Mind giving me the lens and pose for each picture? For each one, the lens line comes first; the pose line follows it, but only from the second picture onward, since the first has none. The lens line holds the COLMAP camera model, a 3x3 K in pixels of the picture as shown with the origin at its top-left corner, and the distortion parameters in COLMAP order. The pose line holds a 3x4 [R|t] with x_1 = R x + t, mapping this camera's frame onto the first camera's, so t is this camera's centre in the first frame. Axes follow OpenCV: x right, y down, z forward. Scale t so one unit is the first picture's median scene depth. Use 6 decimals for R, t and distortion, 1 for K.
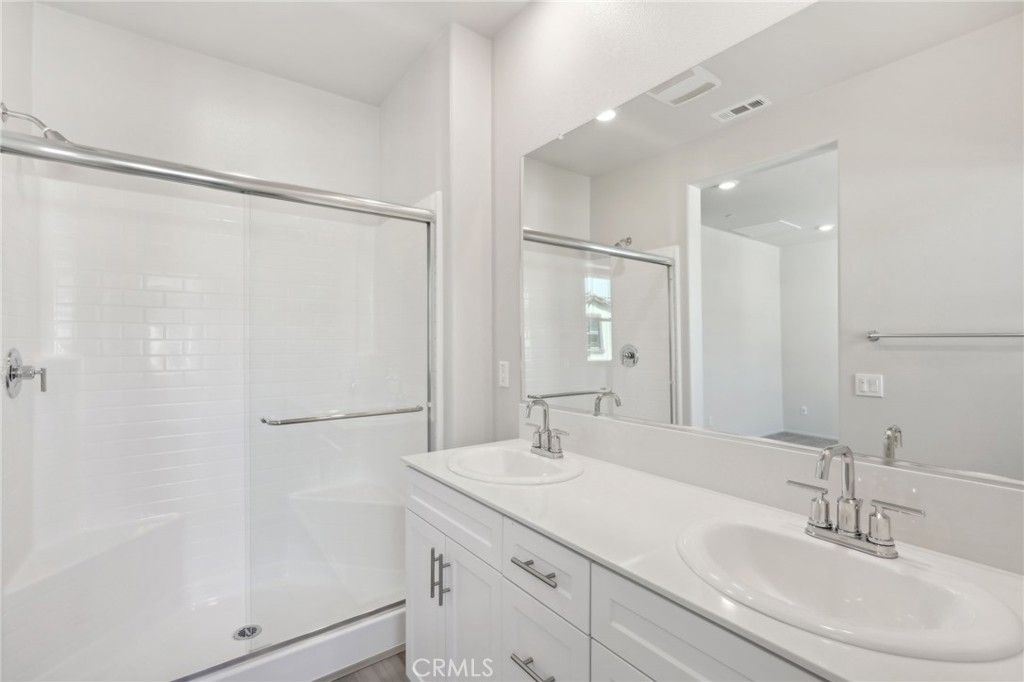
lens RADIAL K [[453.4, 0, 512.0], [0, 453.4, 341.0], [0, 0, 1]] dist [-0.017350, 0.011351]
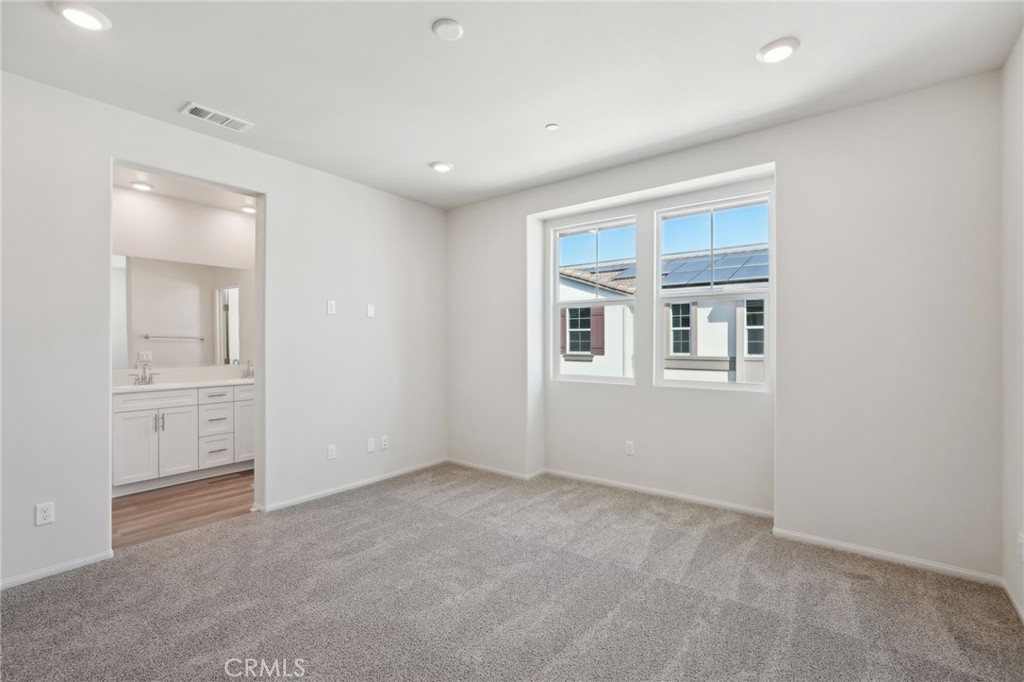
lens RADIAL K [[453.4, 0, 512.0], [0, 453.4, 341.0], [0, 0, 1]] dist [-0.017350, 0.011351]
pose [[-0.282101, -0.014987, 0.959268, -2.143540], [-0.026690, 0.999614, 0.007768, -0.059271], [-0.959013, -0.023412, -0.282392, -0.217953]]
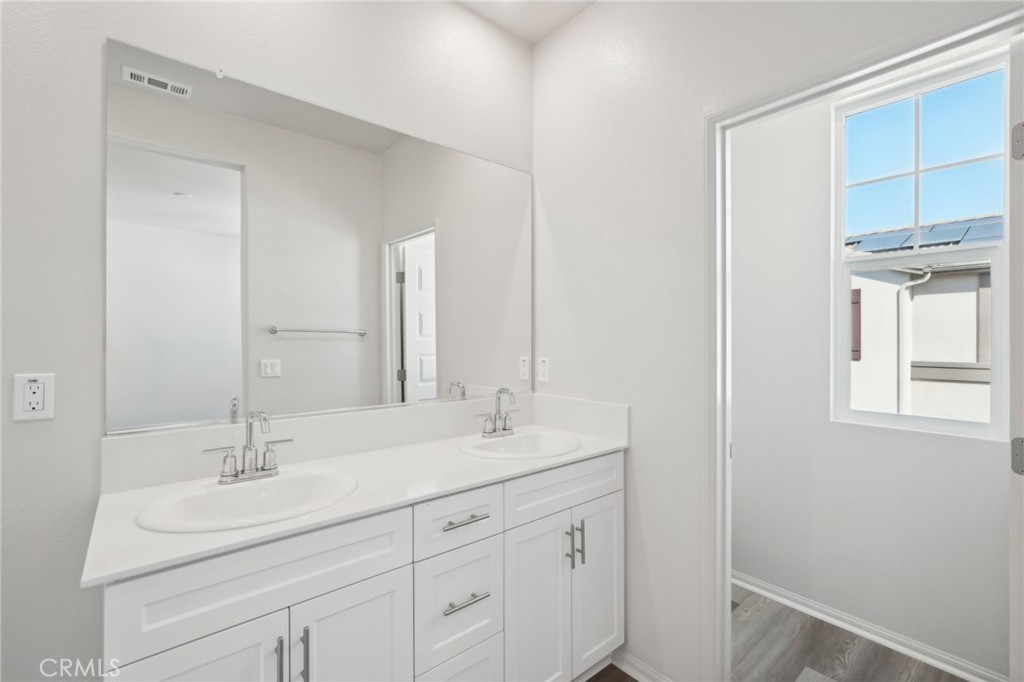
lens RADIAL K [[453.4, 0, 512.0], [0, 453.4, 341.0], [0, 0, 1]] dist [-0.017350, 0.011351]
pose [[-0.068498, -0.017275, 0.997502, -0.535830], [-0.021687, 0.999640, 0.015822, -0.014039], [-0.997416, -0.020549, -0.068848, 0.415078]]
